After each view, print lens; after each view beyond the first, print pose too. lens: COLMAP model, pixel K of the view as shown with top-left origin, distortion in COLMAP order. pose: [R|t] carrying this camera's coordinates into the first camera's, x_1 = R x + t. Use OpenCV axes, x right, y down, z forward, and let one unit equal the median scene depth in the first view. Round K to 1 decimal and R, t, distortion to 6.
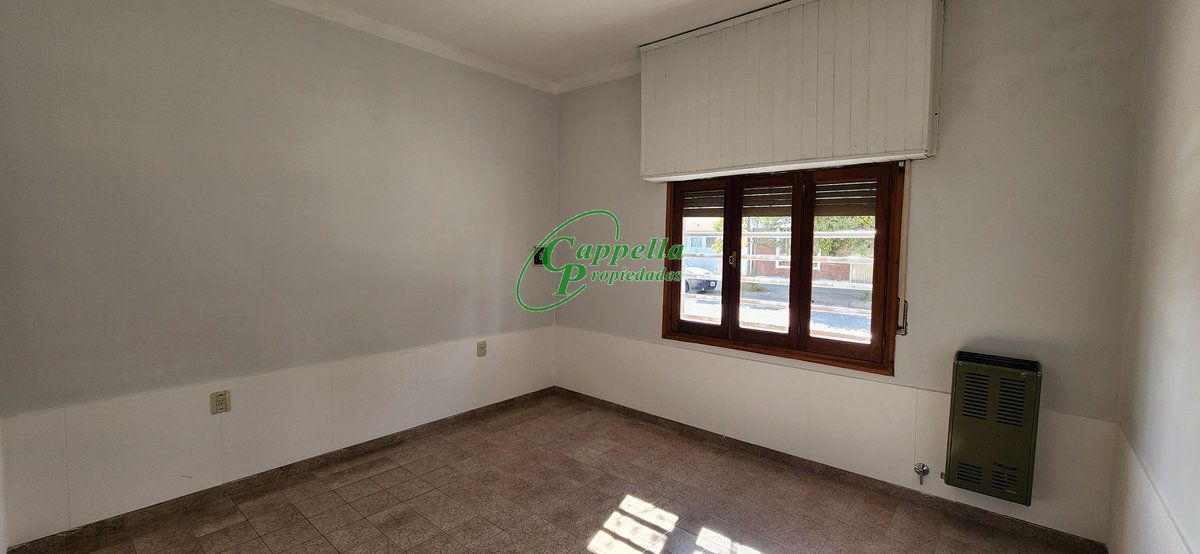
lens RADIAL K [[485.3, 0, 594.7], [0, 485.3, 273.1], [0, 0, 1]] dist [0.002639, -0.001160]
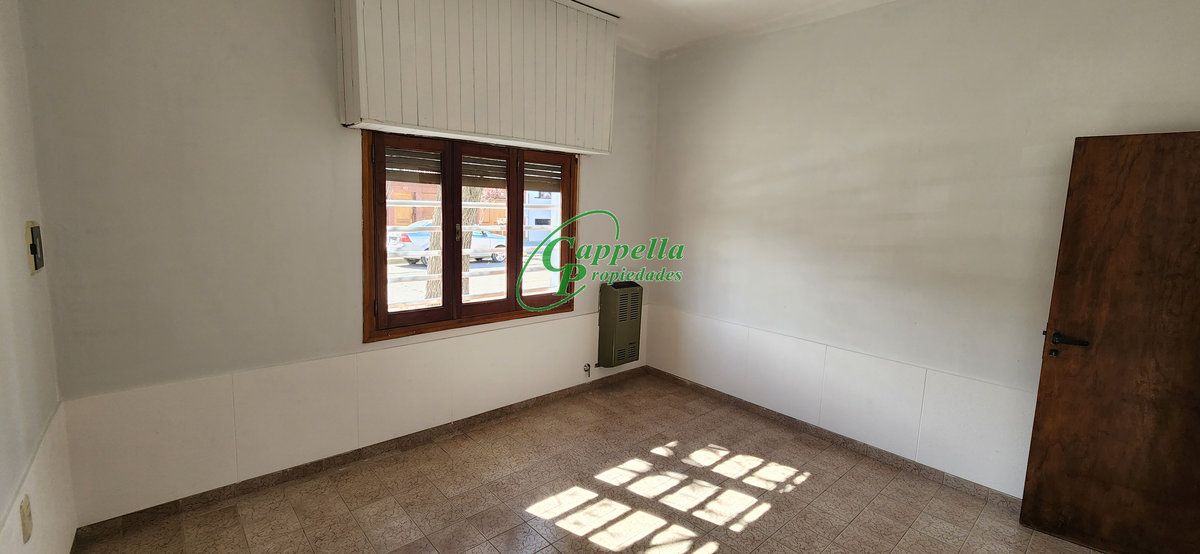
lens RADIAL K [[485.3, 0, 594.5], [0, 485.3, 268.6], [0, 0, 1]] dist [0.002639, -0.001160]
pose [[0.131693, -0.134058, 0.982184, -0.637947], [0.038726, 0.990753, 0.130035, -0.074647], [-0.990534, 0.020911, 0.135667, 0.663403]]
